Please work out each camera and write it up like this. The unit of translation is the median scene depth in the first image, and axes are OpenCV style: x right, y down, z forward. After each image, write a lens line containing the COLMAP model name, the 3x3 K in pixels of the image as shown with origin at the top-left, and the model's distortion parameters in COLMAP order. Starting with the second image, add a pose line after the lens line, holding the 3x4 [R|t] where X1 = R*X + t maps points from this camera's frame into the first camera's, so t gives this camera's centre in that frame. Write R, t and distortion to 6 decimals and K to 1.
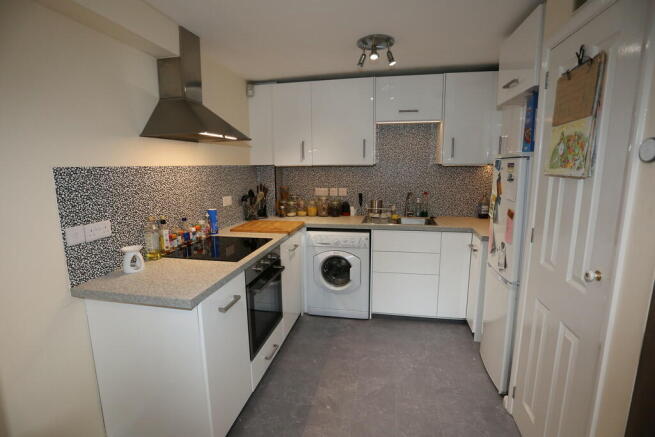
lens RADIAL K [[323.2, 0, 324.9], [0, 323.2, 219.2], [0, 0, 1]] dist [-0.081601, 0.039431]
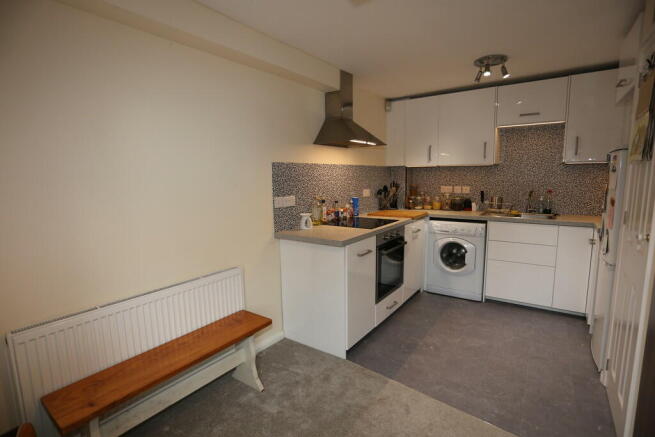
lens RADIAL K [[323.2, 0, 324.9], [0, 323.2, 219.2], [0, 0, 1]] dist [-0.081601, 0.039431]
pose [[0.913069, 0.048444, -0.404917, 0.087806], [-0.059238, 0.998143, -0.014164, 0.090703], [0.403479, 0.036919, 0.914244, -0.297908]]
